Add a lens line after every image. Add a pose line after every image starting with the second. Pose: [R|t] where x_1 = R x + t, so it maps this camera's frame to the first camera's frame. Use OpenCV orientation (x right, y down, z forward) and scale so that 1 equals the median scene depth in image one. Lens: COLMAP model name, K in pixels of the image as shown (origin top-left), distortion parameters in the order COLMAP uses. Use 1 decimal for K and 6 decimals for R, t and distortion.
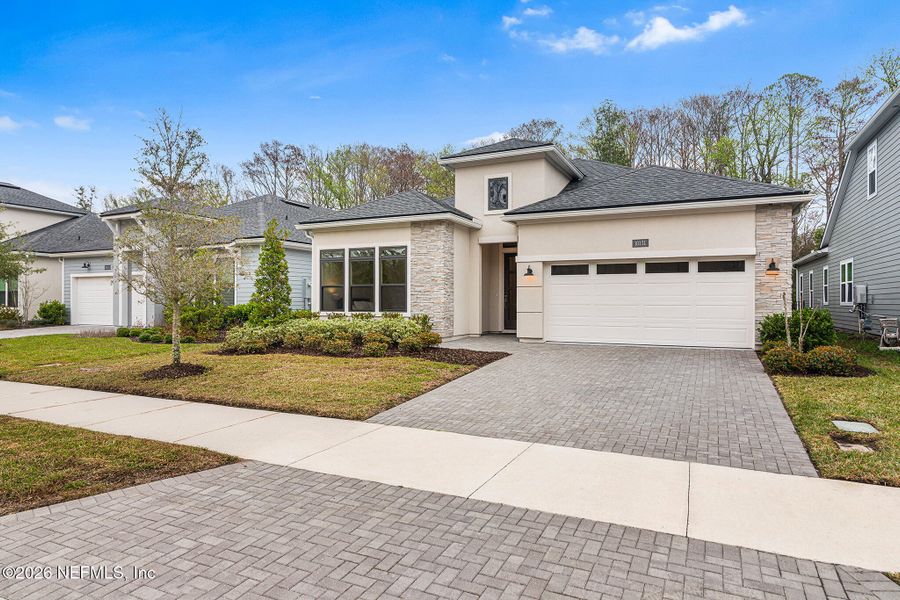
lens RADIAL K [[557.1, 0, 448.9], [0, 557.1, 298.5], [0, 0, 1]] dist [-0.005800, -0.000653]
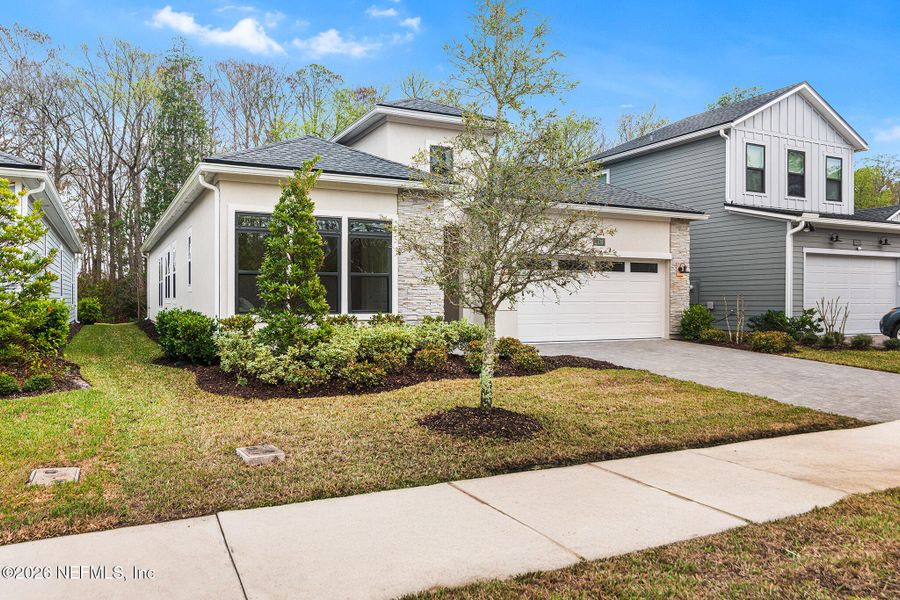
lens RADIAL K [[656.9, 0, 449.2], [0, 656.9, 303.2], [0, 0, 1]] dist [0.007267, 0.001264]
pose [[0.607154, -0.006266, 0.794559, -0.774836], [-0.006782, 0.999892, 0.013067, 0.000191], [-0.794555, -0.013322, 0.607046, 0.464950]]
